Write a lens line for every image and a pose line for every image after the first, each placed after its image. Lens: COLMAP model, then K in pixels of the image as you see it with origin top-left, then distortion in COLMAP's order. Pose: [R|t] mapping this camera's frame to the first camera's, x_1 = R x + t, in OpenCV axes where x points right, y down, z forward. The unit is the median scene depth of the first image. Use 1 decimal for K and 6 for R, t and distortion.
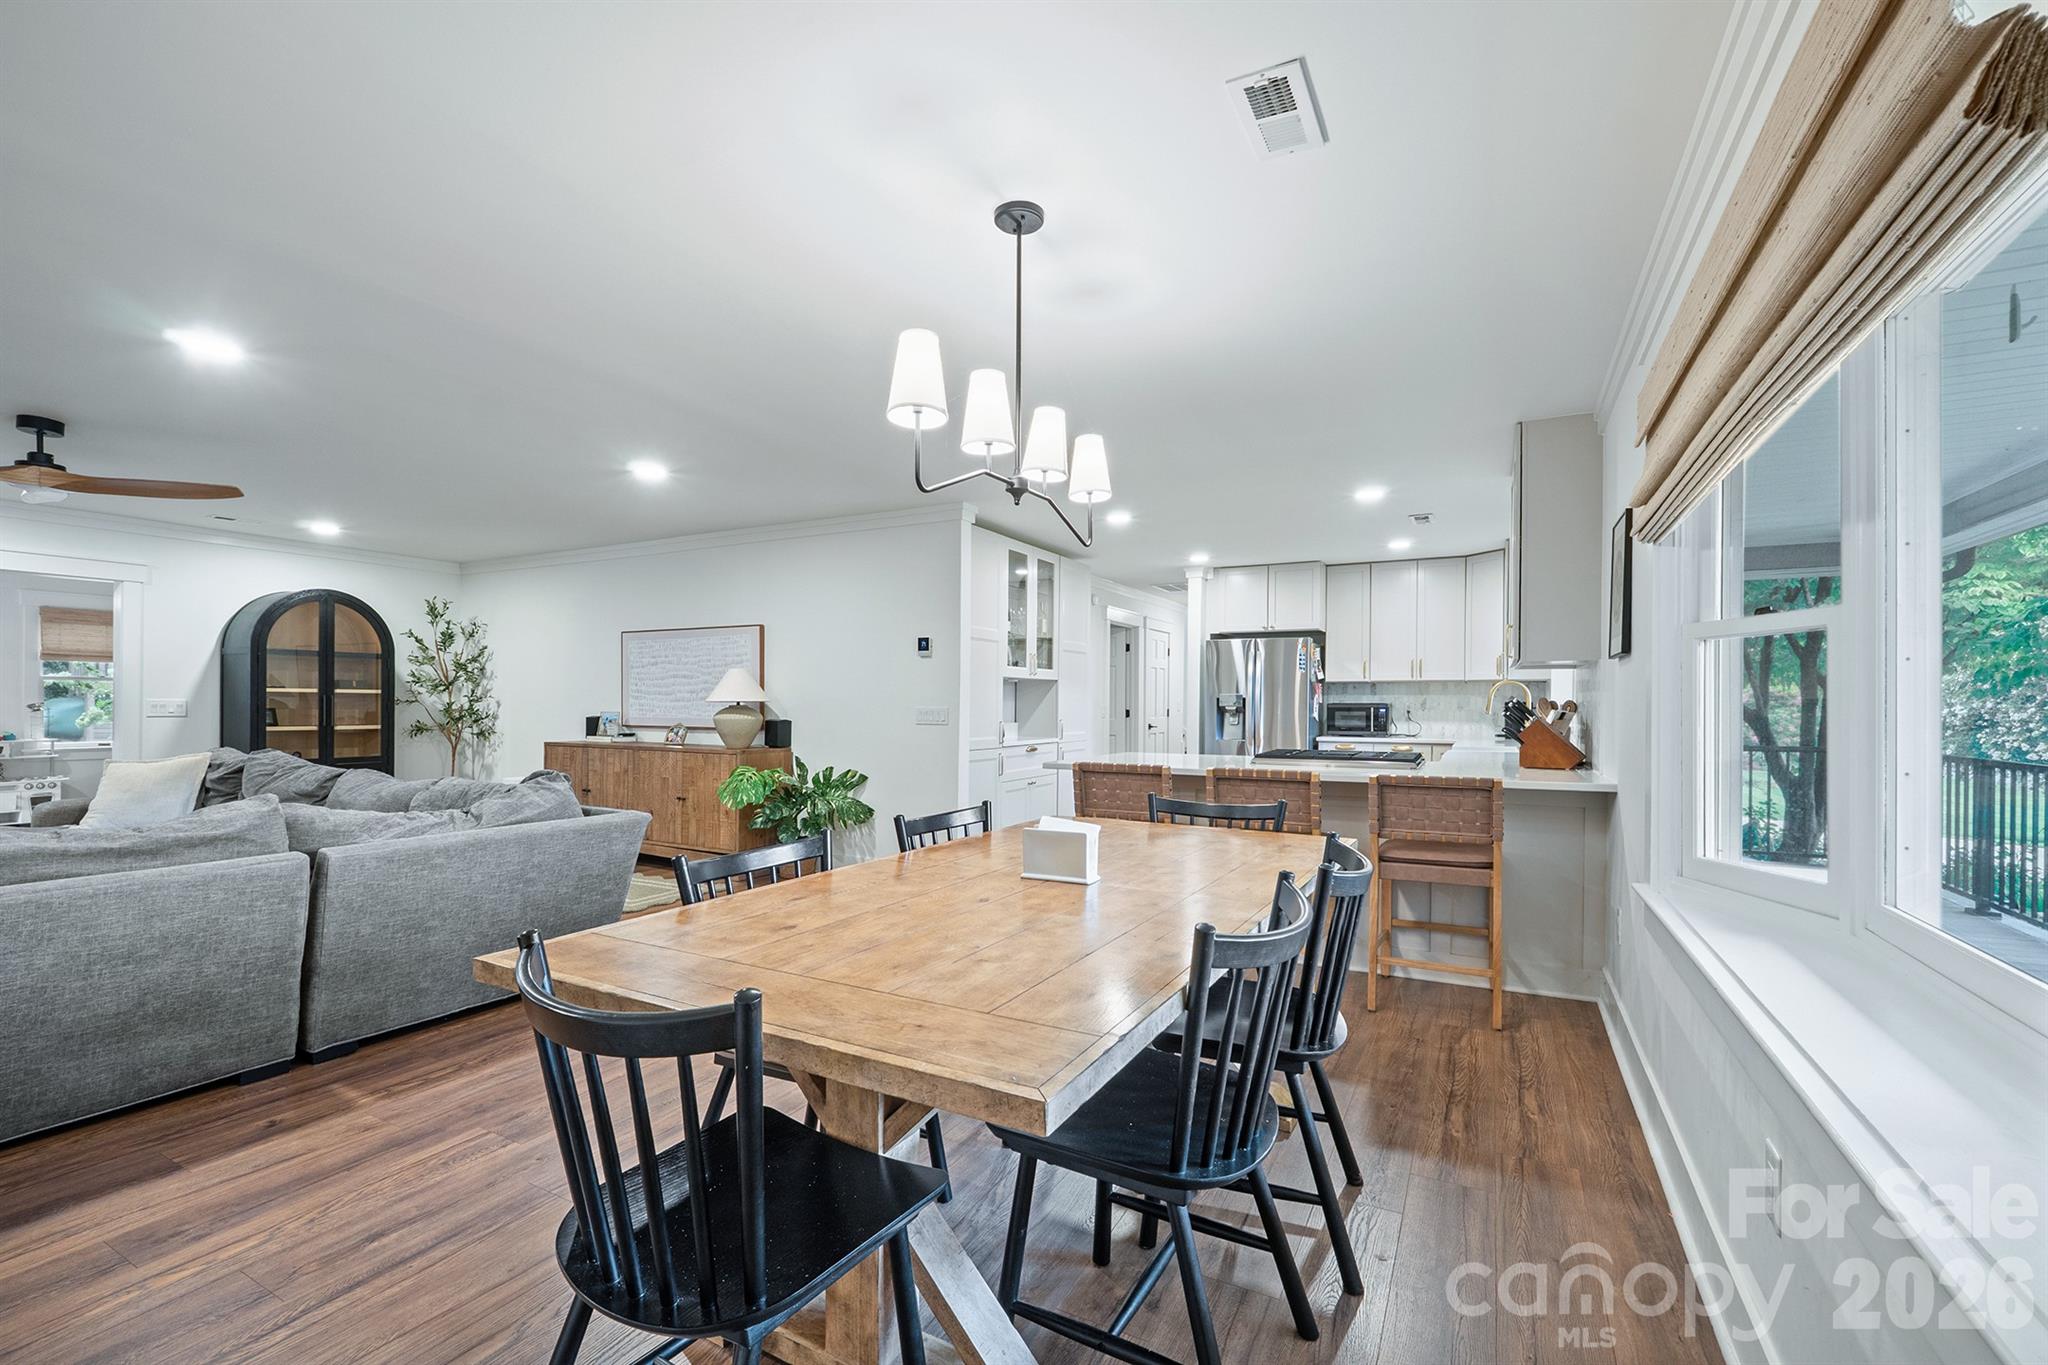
lens RADIAL K [[873.9, 0, 1024.5], [0, 873.9, 715.6], [0, 0, 1]] dist [-0.001772, 0.000120]
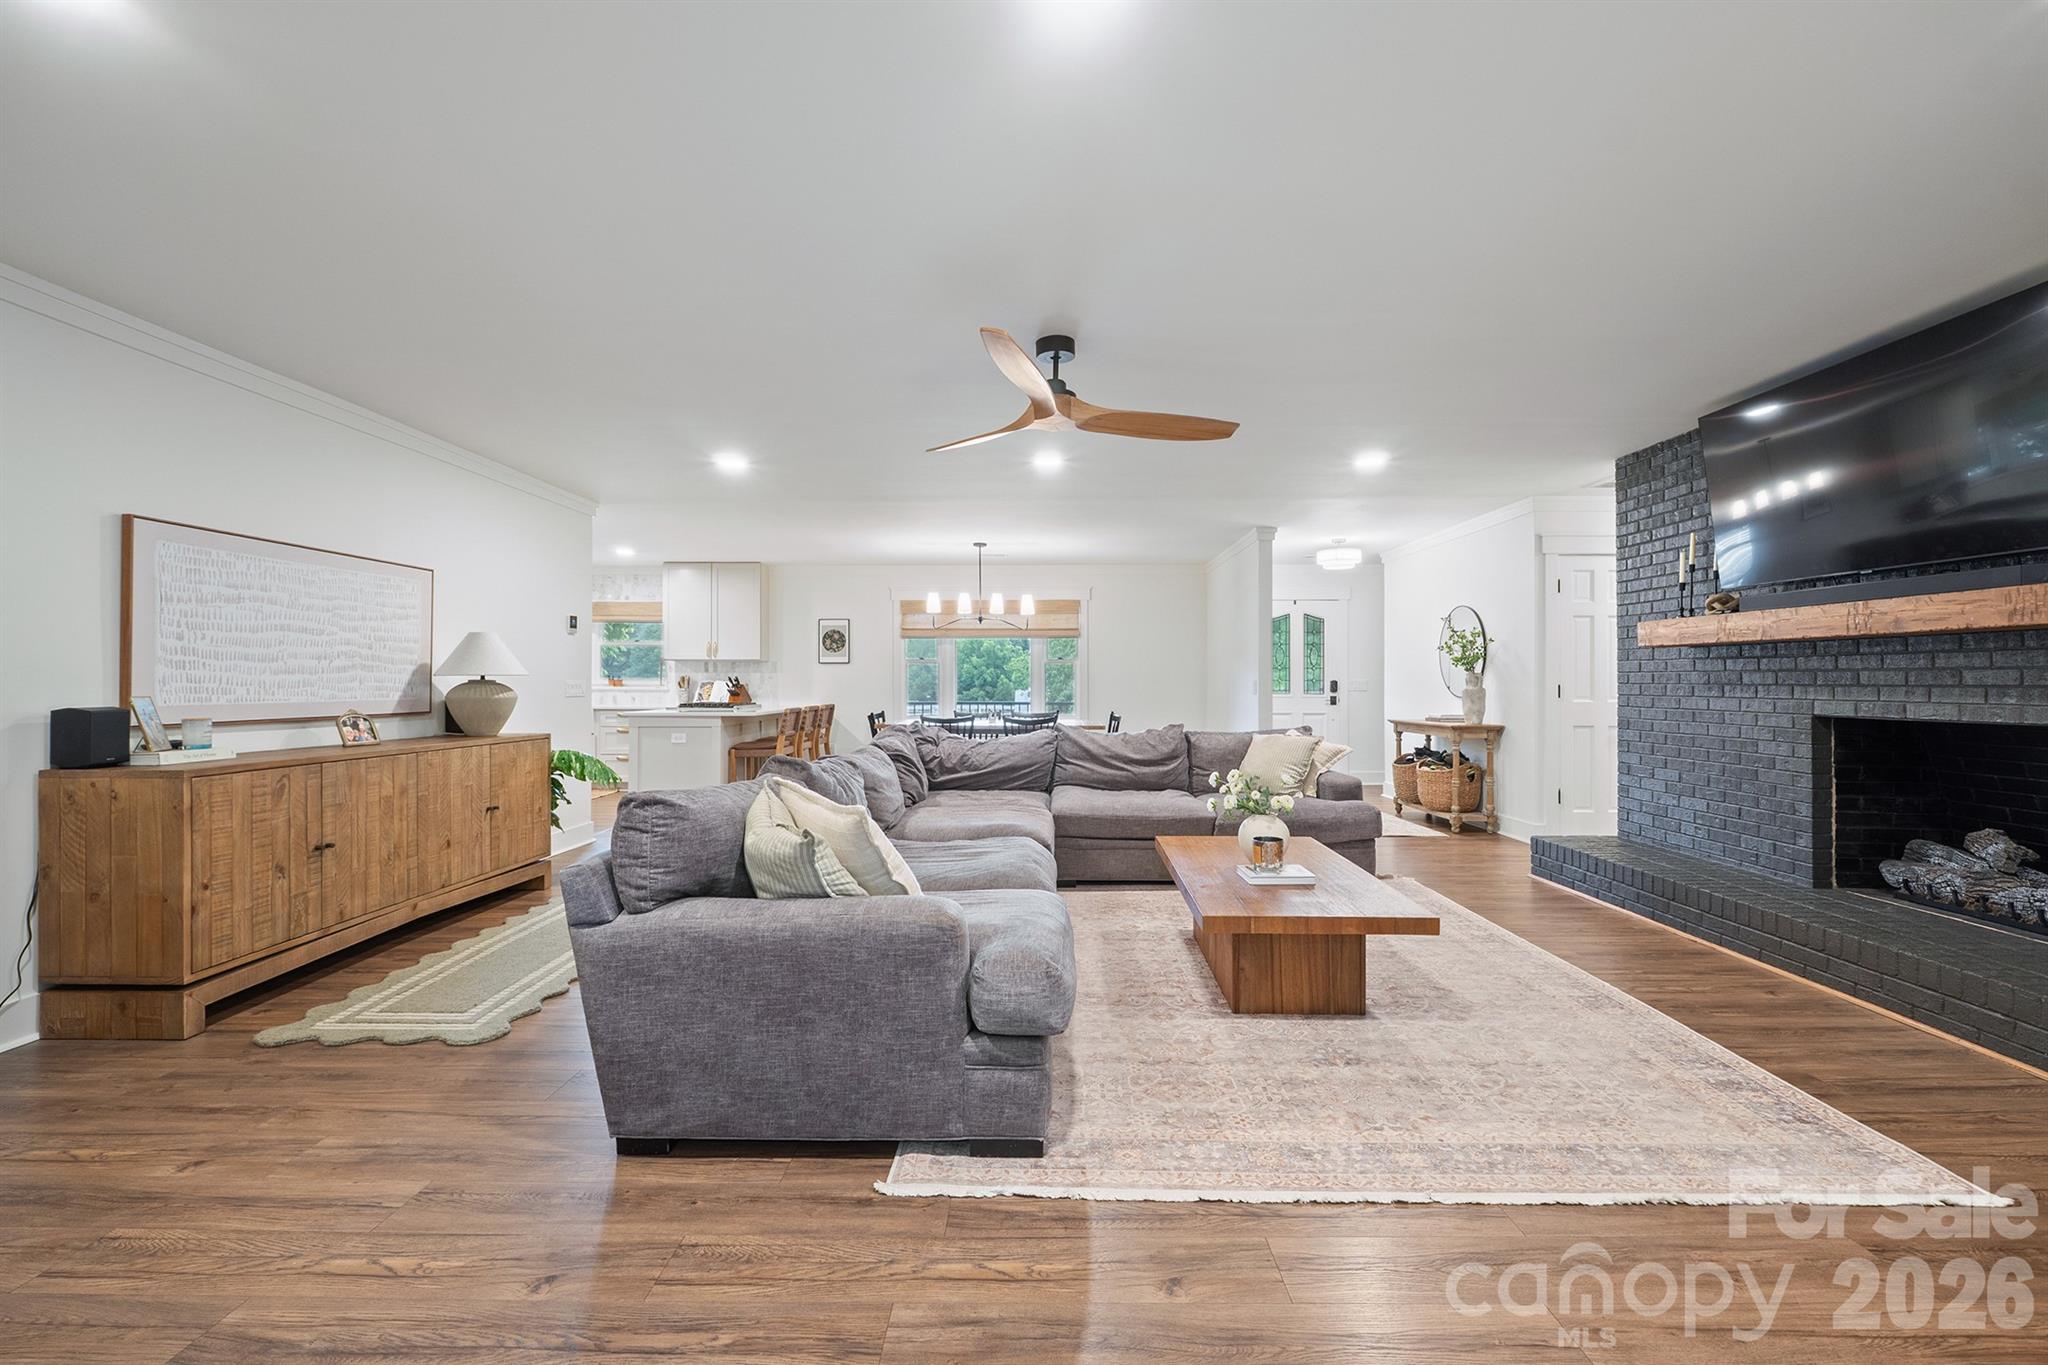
lens RADIAL K [[862.2, 0, 1025.3], [0, 862.2, 679.5], [0, 0, 1]] dist [-0.009005, 0.000178]
pose [[-0.460186, -0.003019, 0.887817, -1.121240], [0.008619, 0.999932, 0.007867, -0.012912], [-0.887781, 0.011273, -0.460129, 0.849512]]
